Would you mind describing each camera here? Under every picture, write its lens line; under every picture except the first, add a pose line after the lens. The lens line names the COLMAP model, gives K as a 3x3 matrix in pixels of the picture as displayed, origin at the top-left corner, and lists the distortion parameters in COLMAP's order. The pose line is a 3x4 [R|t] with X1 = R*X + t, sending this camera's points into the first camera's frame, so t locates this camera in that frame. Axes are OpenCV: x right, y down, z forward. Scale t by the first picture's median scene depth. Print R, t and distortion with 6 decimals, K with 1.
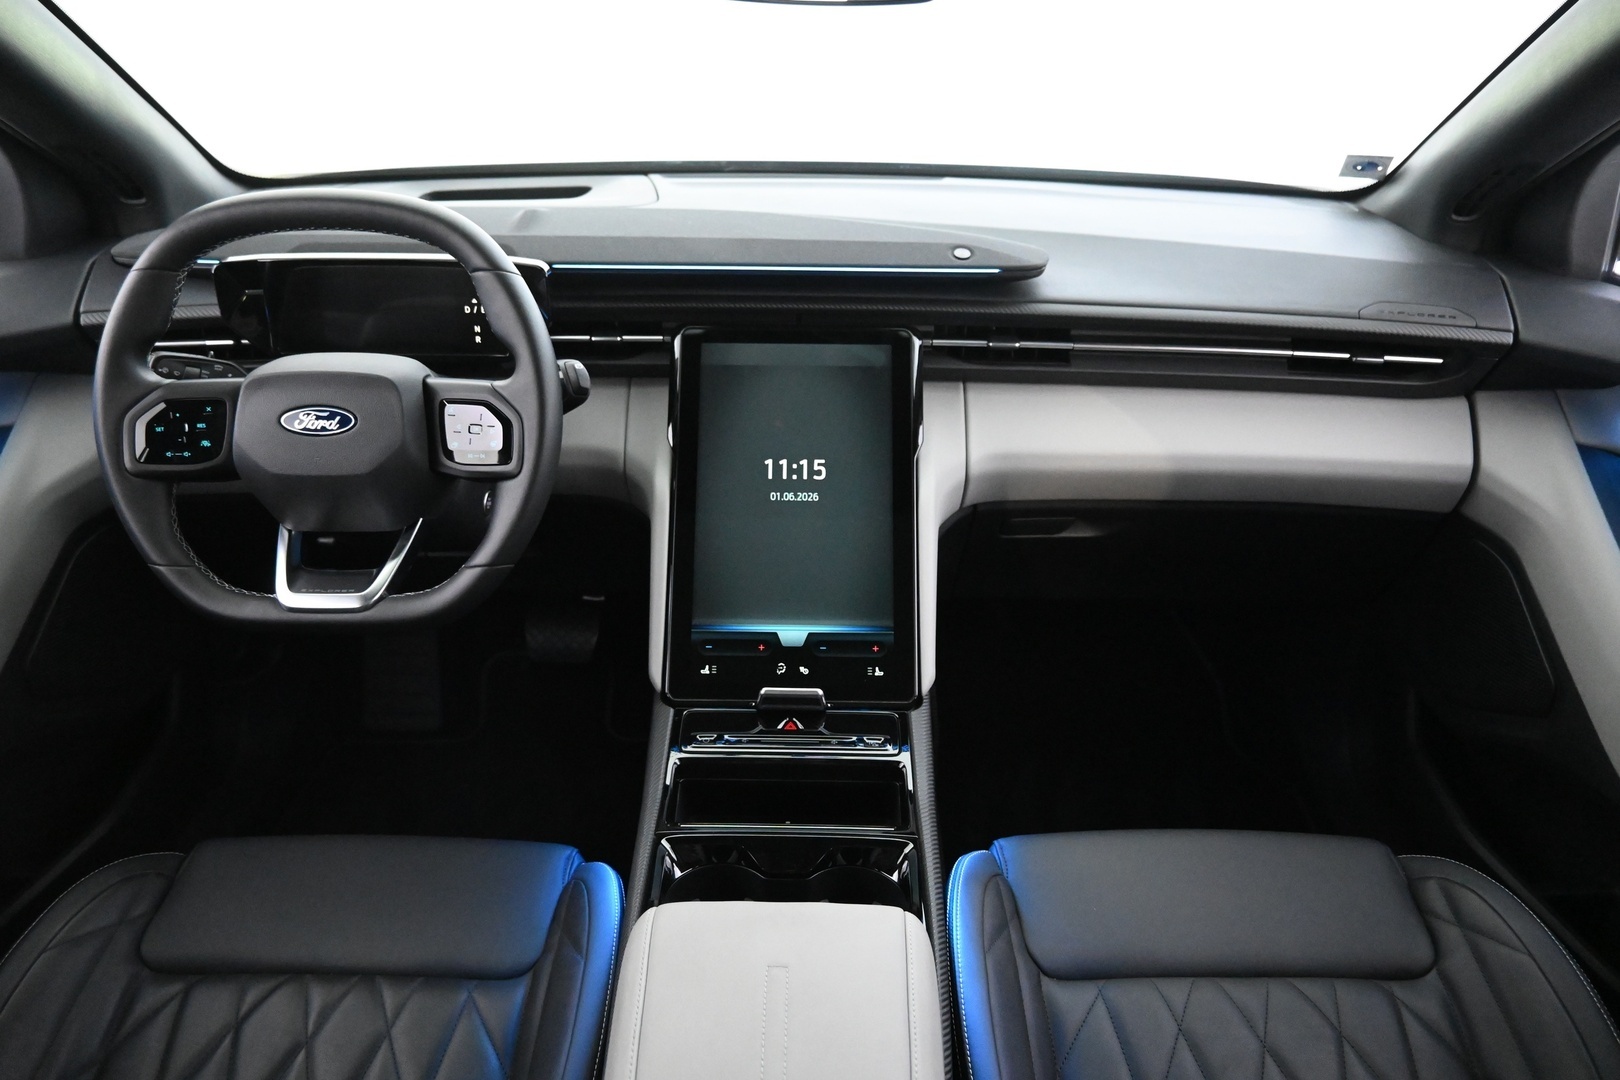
lens RADIAL K [[1124.2, 0, 810.0], [0, 1124.2, 540.0], [0, 0, 1]] dist [-0.029792, -0.003061]
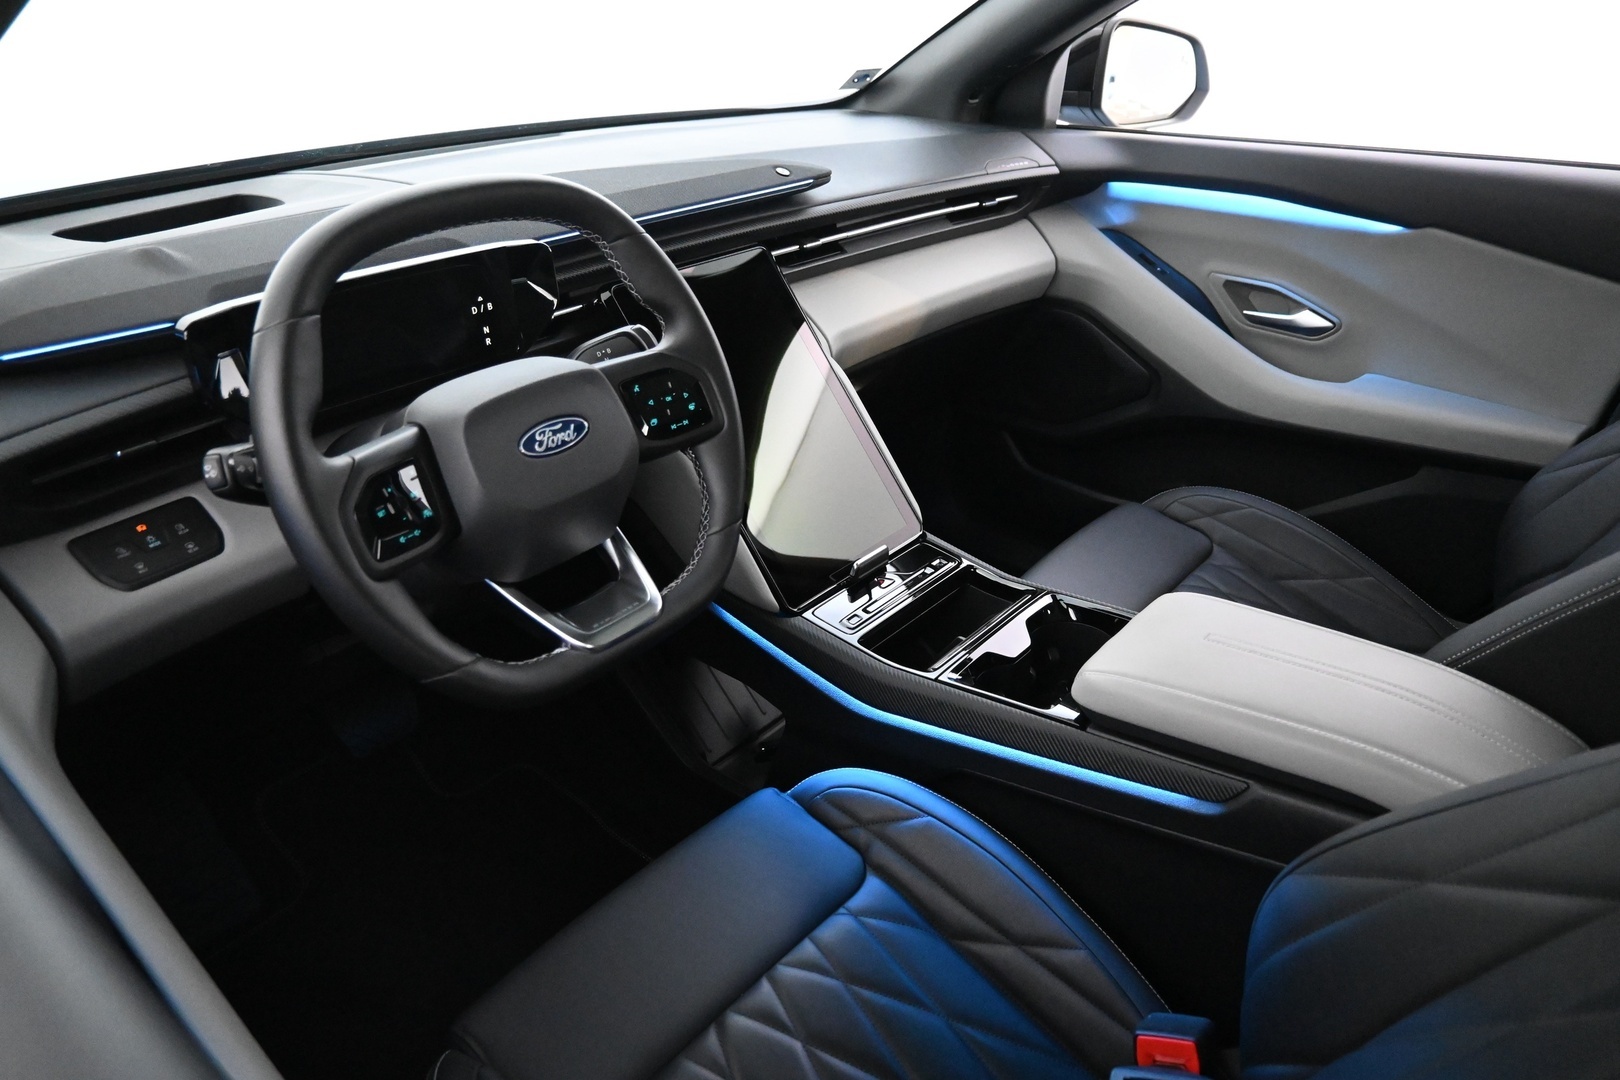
lens RADIAL K [[1124.2, 0, 810.0], [0, 1124.2, 540.0], [0, 0, 1]] dist [-0.029792, -0.003061]
pose [[0.626493, -0.369787, 0.686123, -0.809562], [0.358298, 0.918401, 0.167815, -0.091990], [-0.692192, 0.140701, 0.707865, 0.213557]]
